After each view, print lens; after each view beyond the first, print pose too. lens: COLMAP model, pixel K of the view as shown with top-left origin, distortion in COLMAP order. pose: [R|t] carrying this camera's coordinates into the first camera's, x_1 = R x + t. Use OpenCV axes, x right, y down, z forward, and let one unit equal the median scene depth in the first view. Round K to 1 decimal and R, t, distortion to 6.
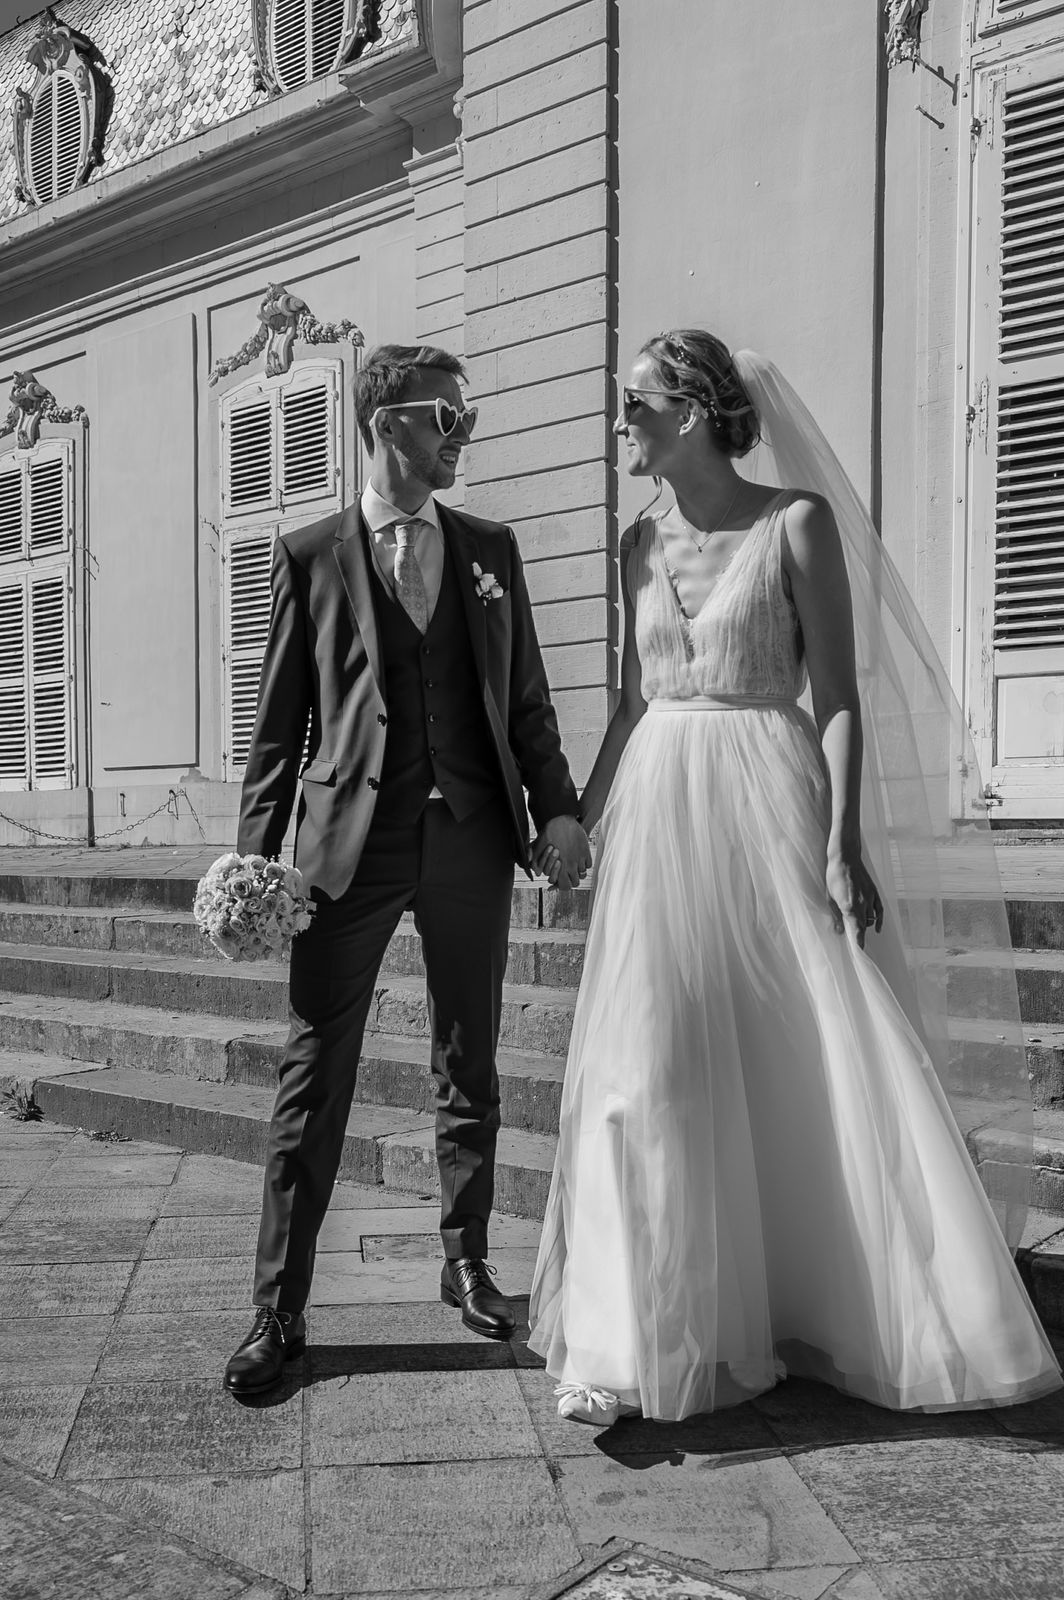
lens RADIAL K [[1485.3, 0, 433.3], [0, 1485.3, 930.7], [0, 0, 1]] dist [-0.005341, 0.000000]
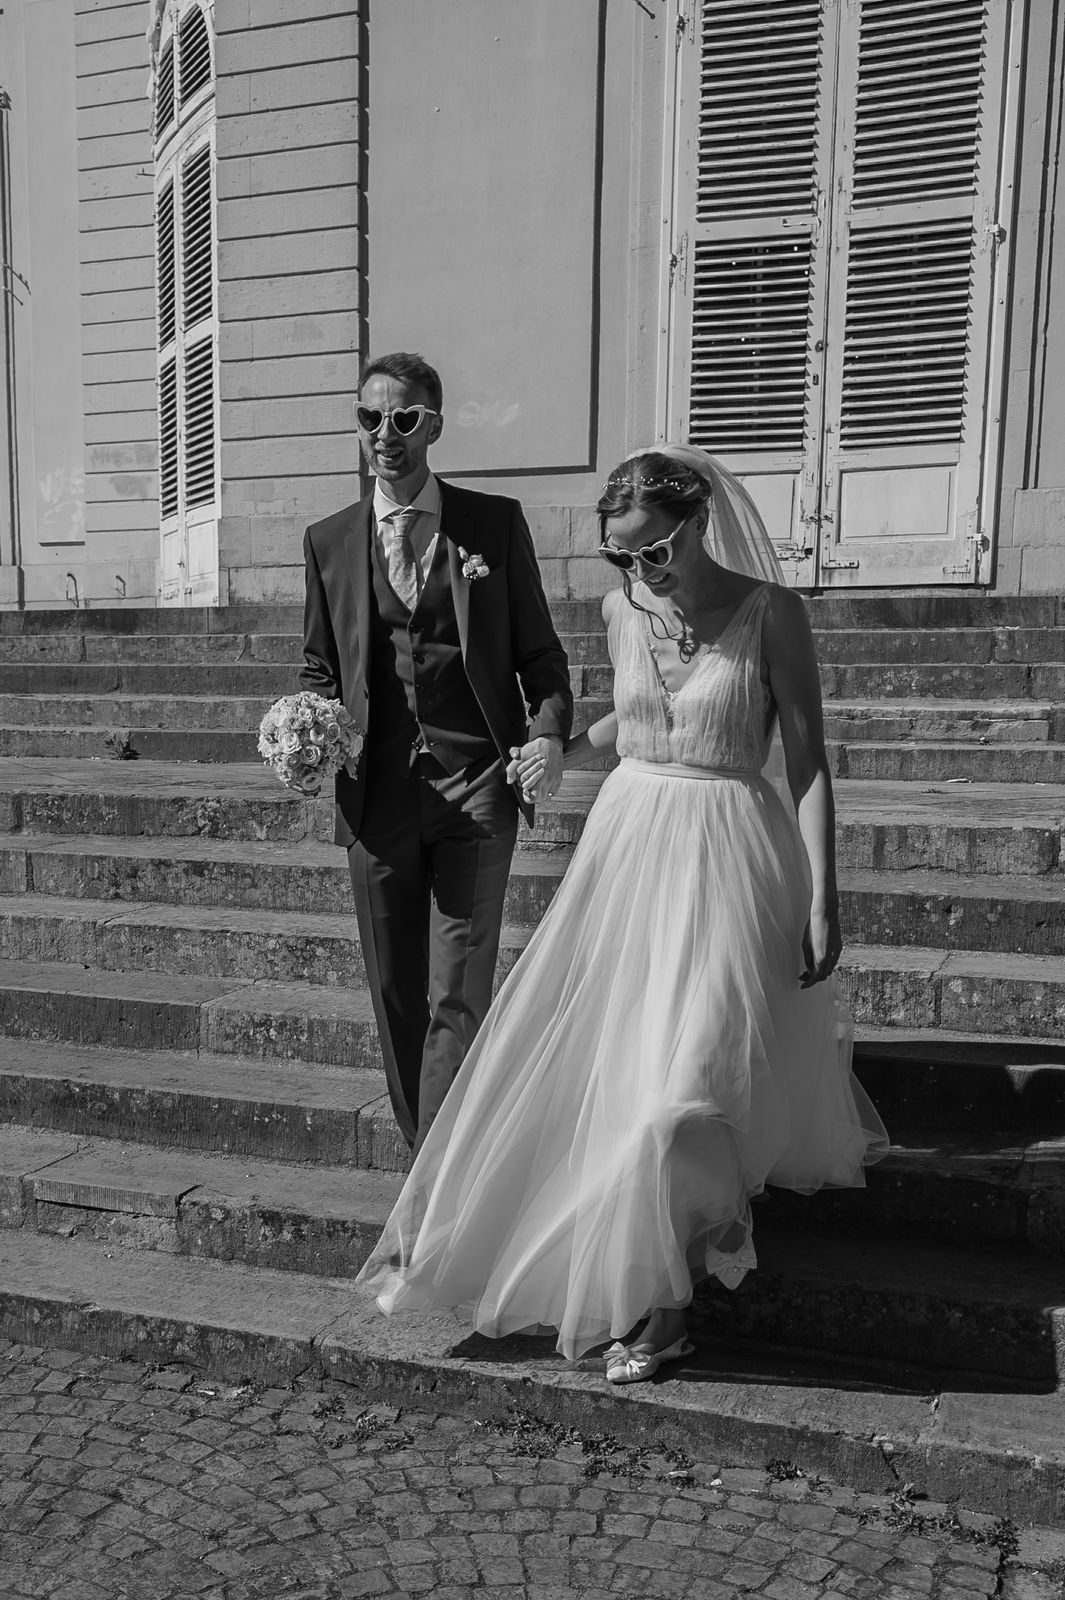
lens RADIAL K [[1751.2, 0, 392.3], [0, 1751.2, 998.8], [0, 0, 1]] dist [-0.008379, 0.000000]
pose [[0.955231, -0.043611, 0.292630, -0.326143], [0.010657, 0.993507, 0.113274, 0.103629], [-0.295670, -0.105085, 0.949493, -0.404575]]
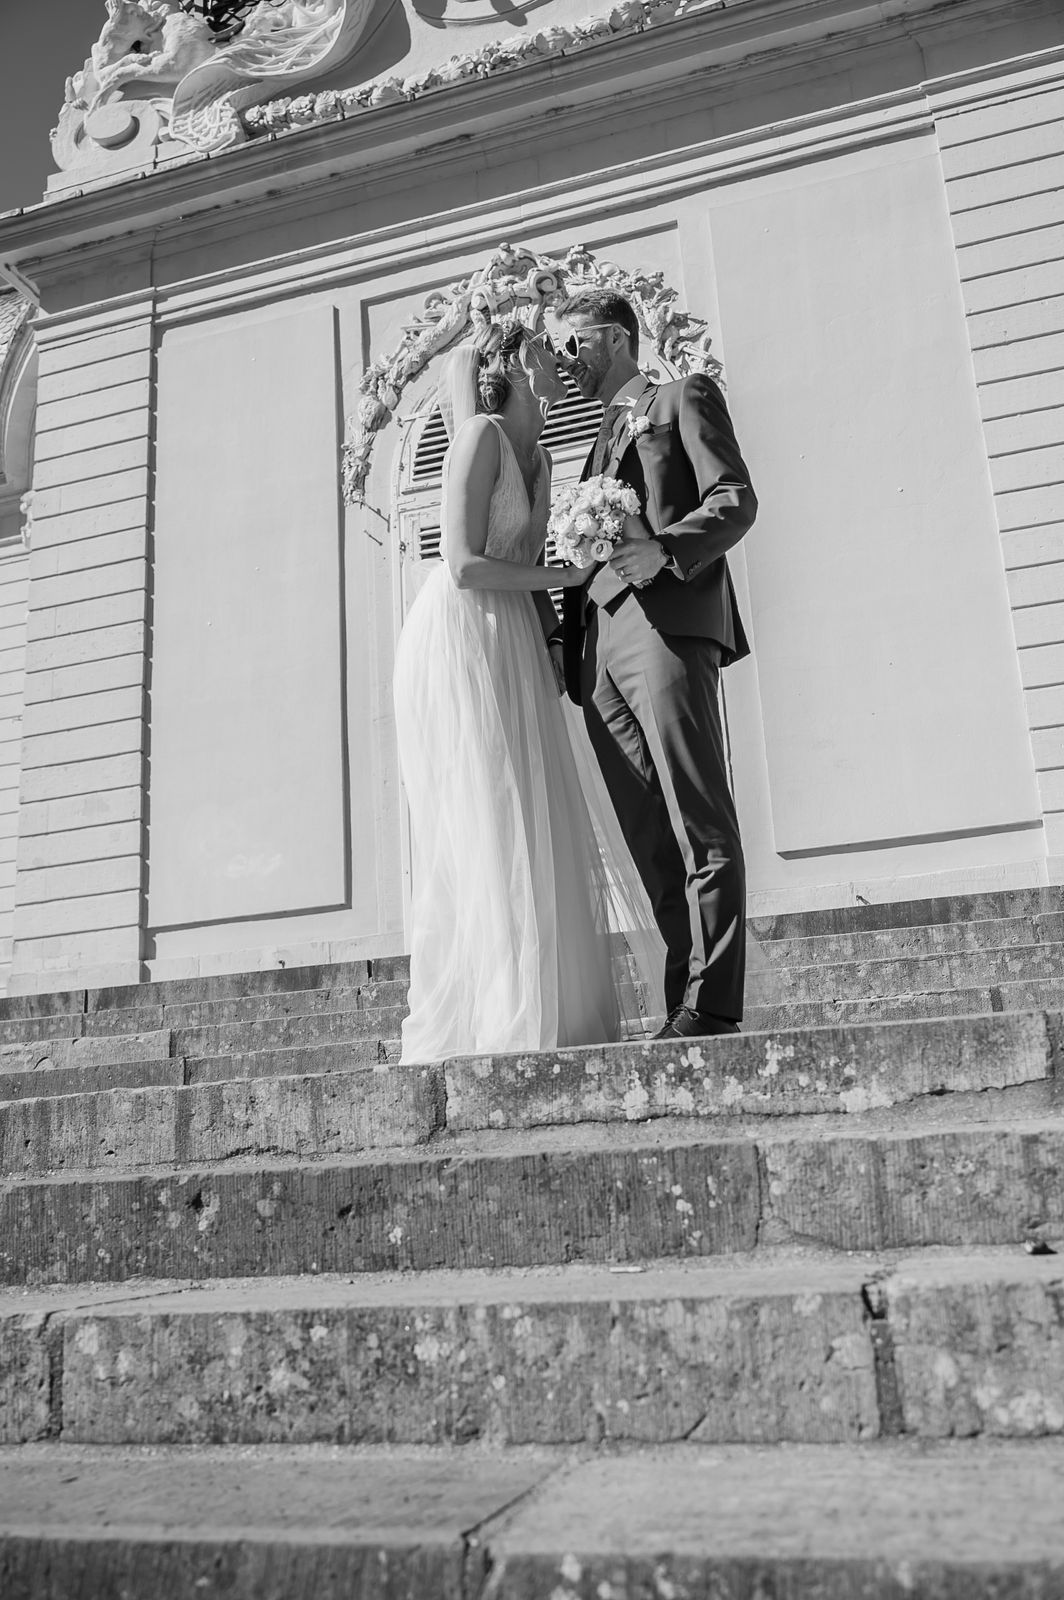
lens RADIAL K [[1381.4, 0, 540.1], [0, 1381.4, 801.7], [0, 0, 1]] dist [0.001631, -0.001995]
pose [[0.922318, 0.057714, 0.382096, -0.021946], [0.075951, 0.942424, -0.325682, 0.159541], [-0.378893, 0.329403, 0.864831, -0.166336]]
